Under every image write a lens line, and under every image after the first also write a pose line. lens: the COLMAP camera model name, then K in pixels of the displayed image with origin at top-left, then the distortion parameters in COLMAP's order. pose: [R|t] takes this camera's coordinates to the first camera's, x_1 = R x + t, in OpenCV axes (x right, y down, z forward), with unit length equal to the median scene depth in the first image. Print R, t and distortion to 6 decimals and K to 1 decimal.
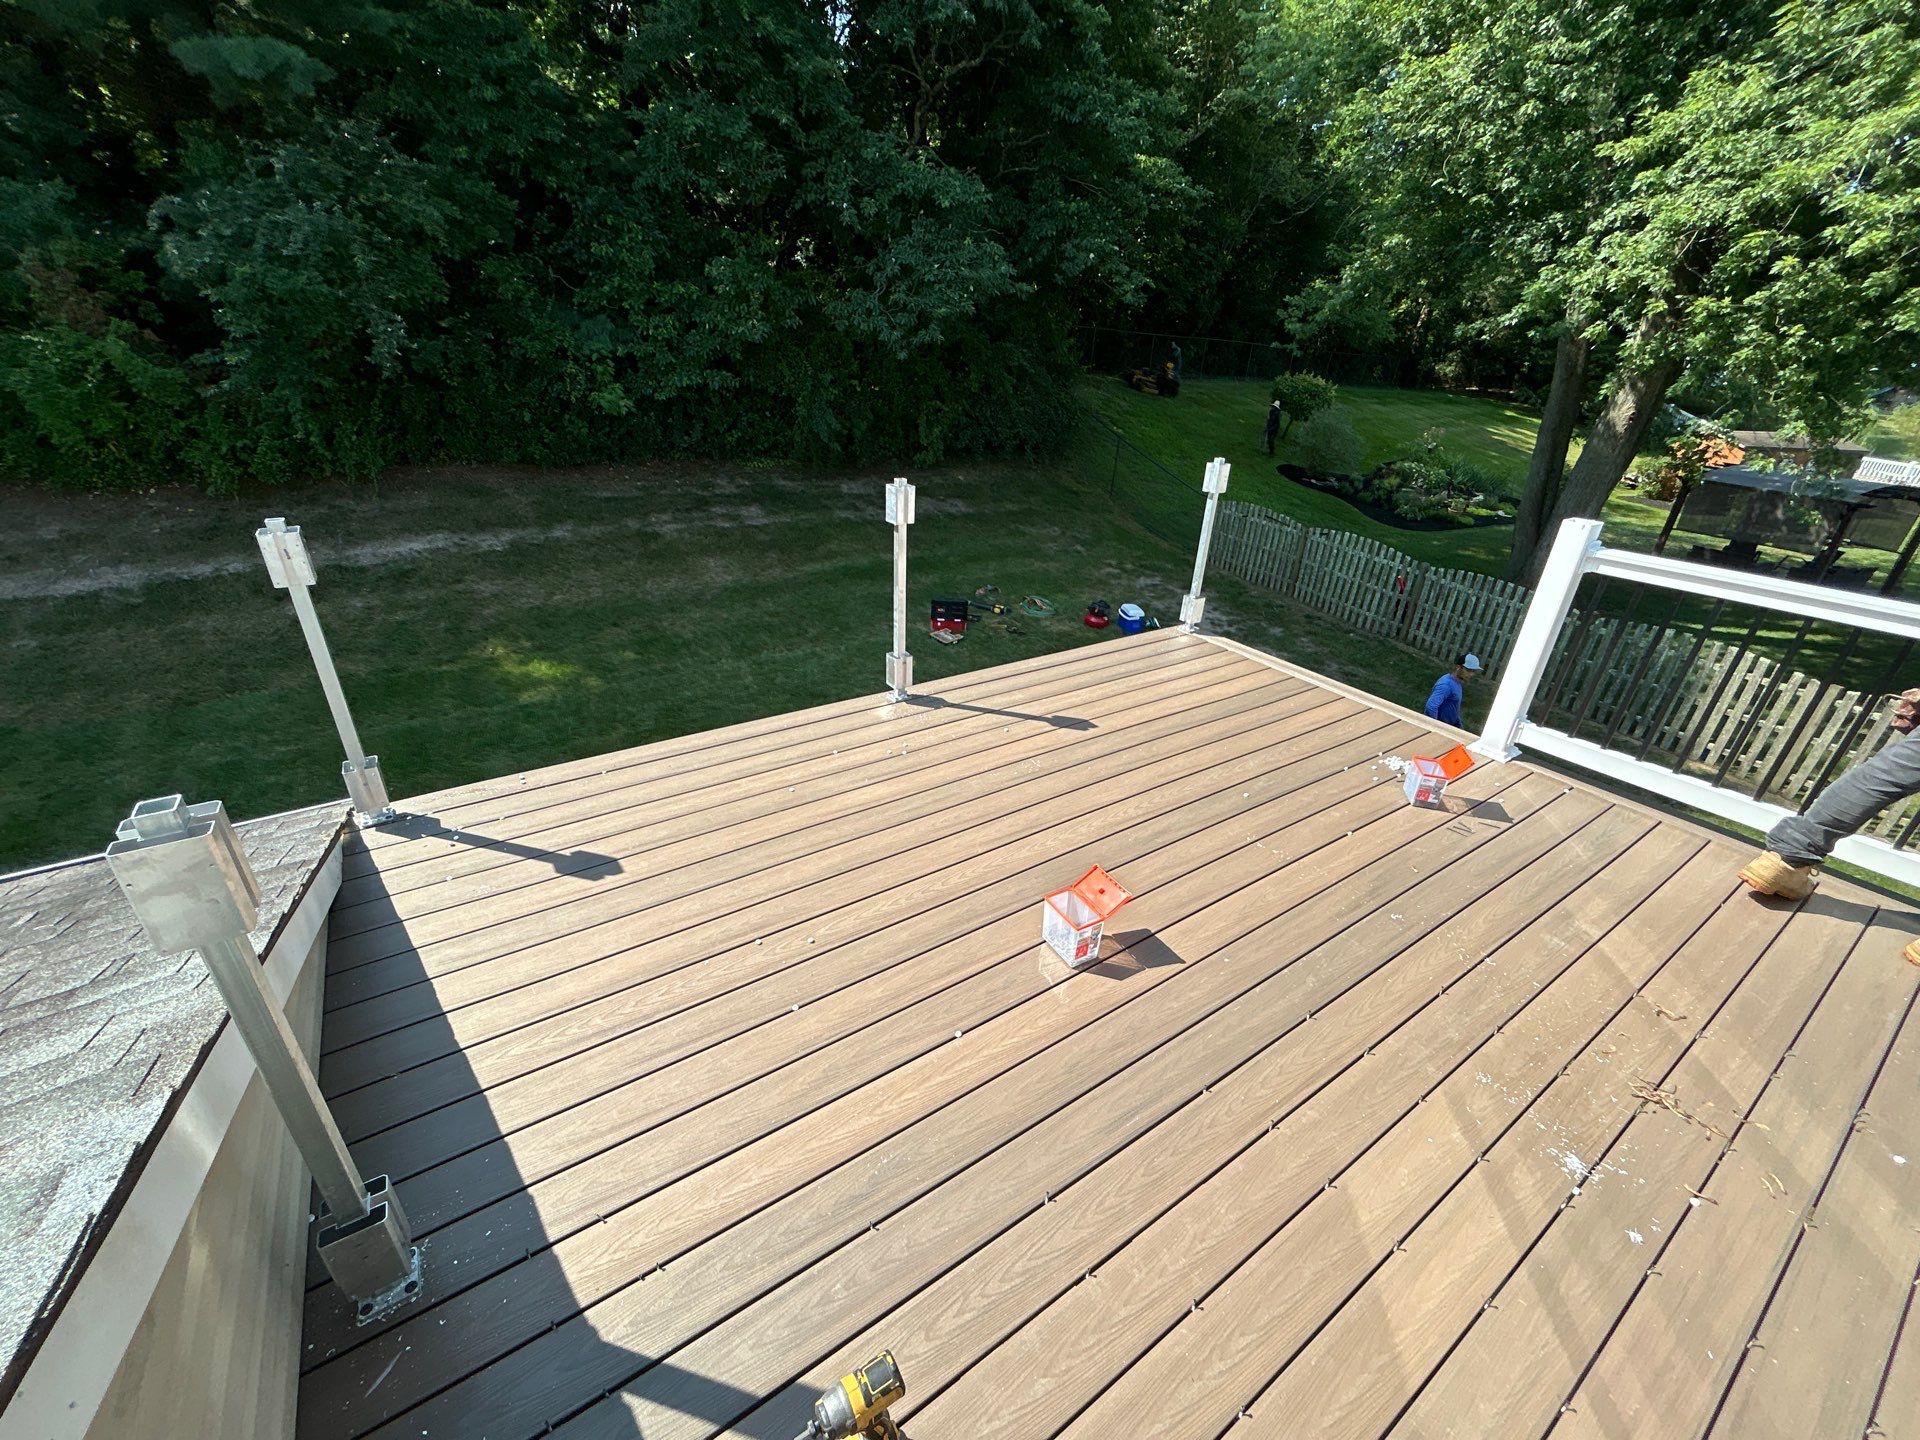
lens RADIAL K [[778.6, 0, 969.1], [0, 778.6, 722.5], [0, 0, 1]] dist [-0.003787, -0.000473]
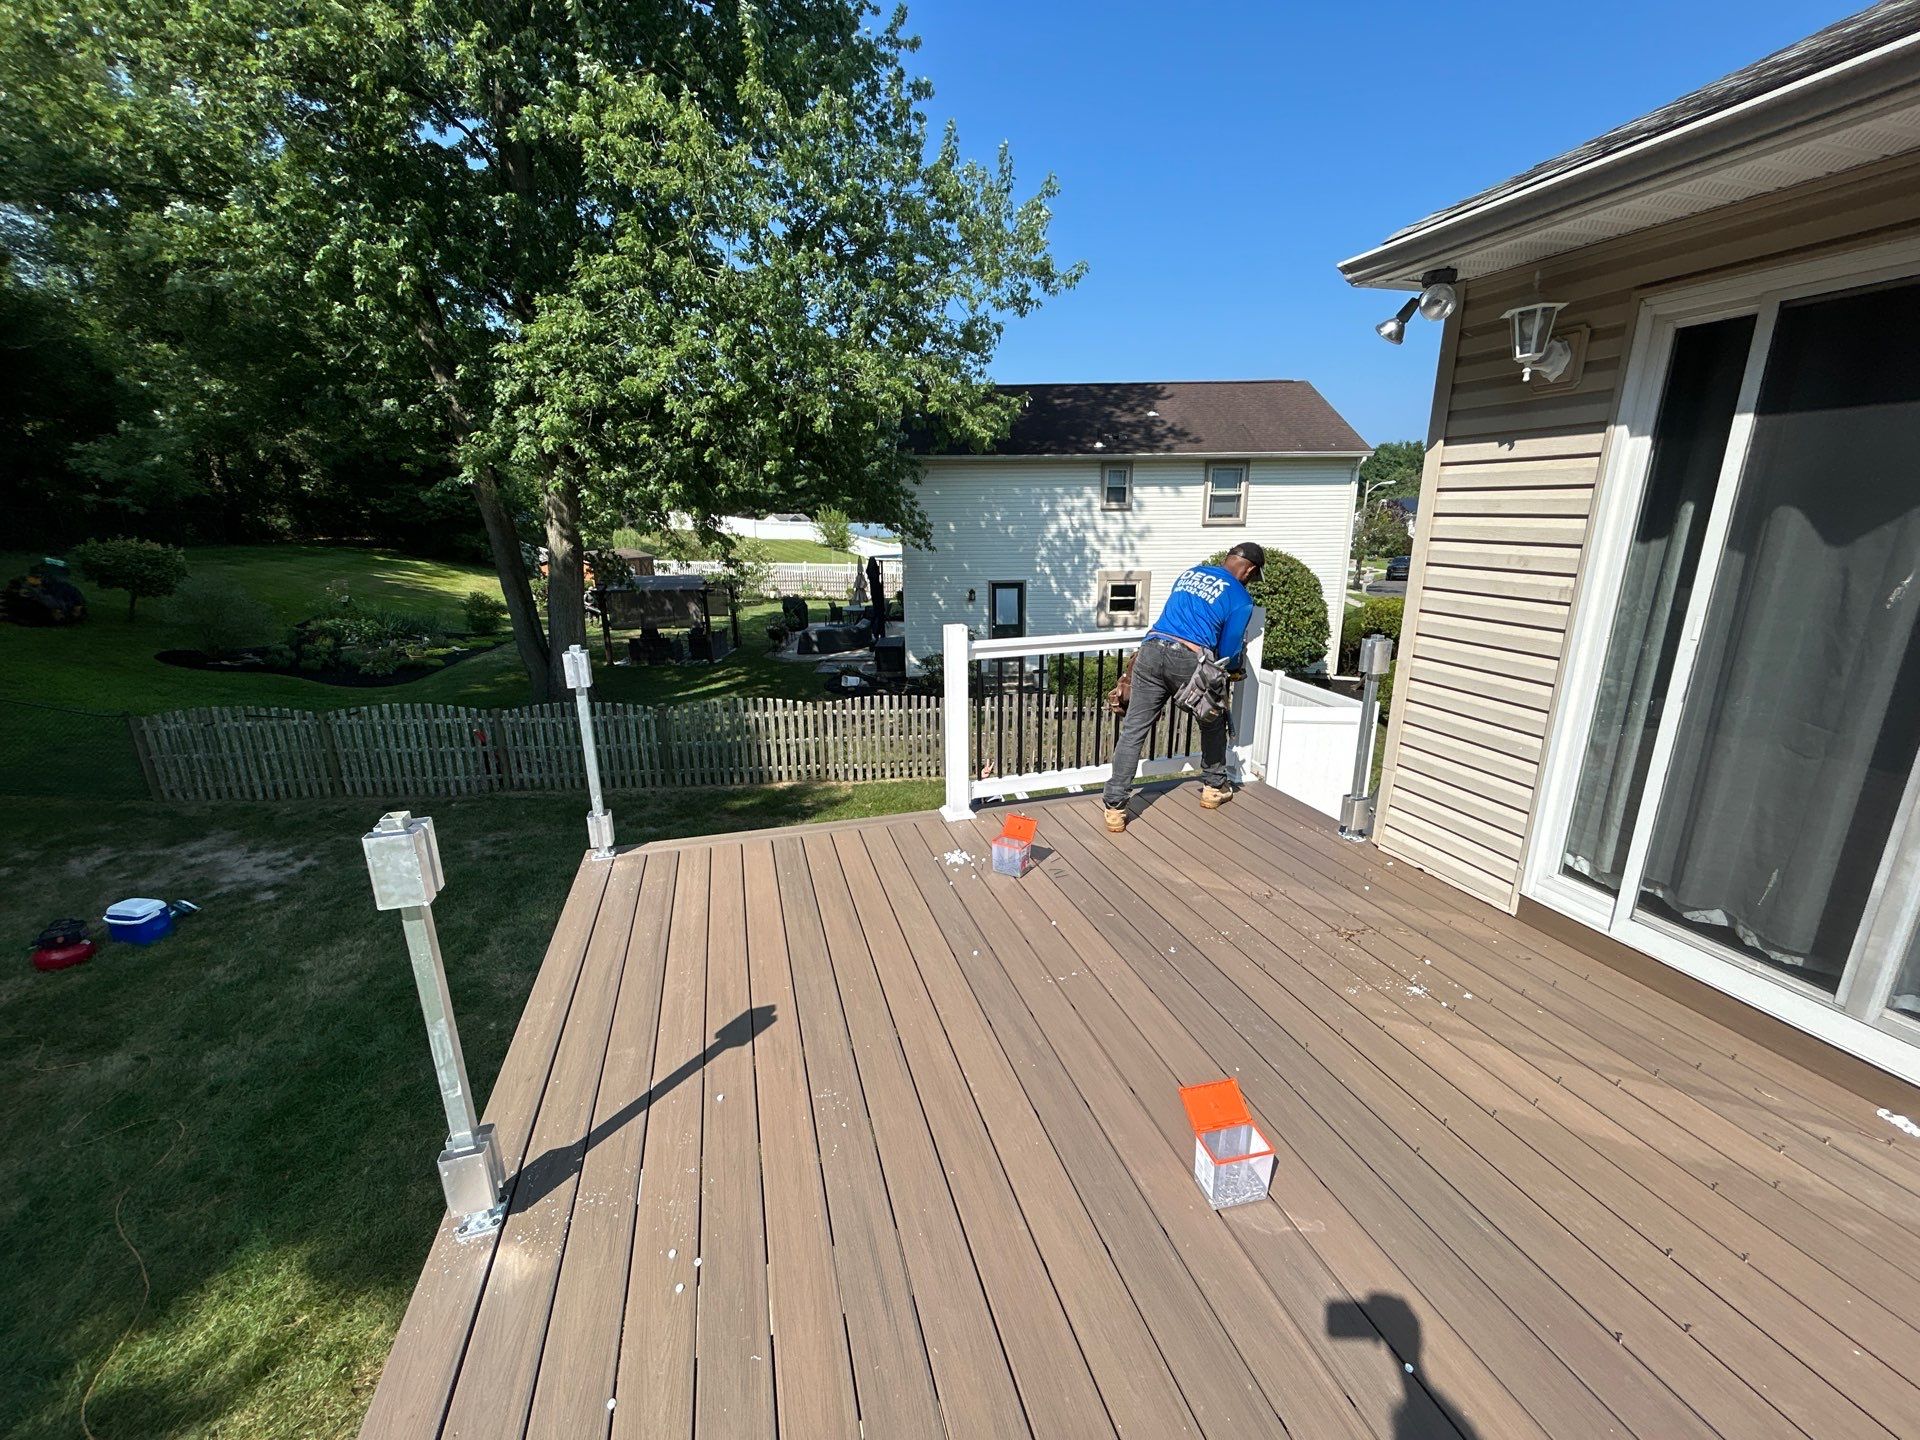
lens RADIAL K [[766.0, 0, 961.1], [0, 766.0, 725.8], [0, 0, 1]] dist [-0.001486, 0.000197]
pose [[0.306181, -0.301325, 0.903026, -0.099494], [0.437871, 0.886861, 0.147466, -0.072550], [-0.845294, 0.350258, 0.403482, 0.131763]]
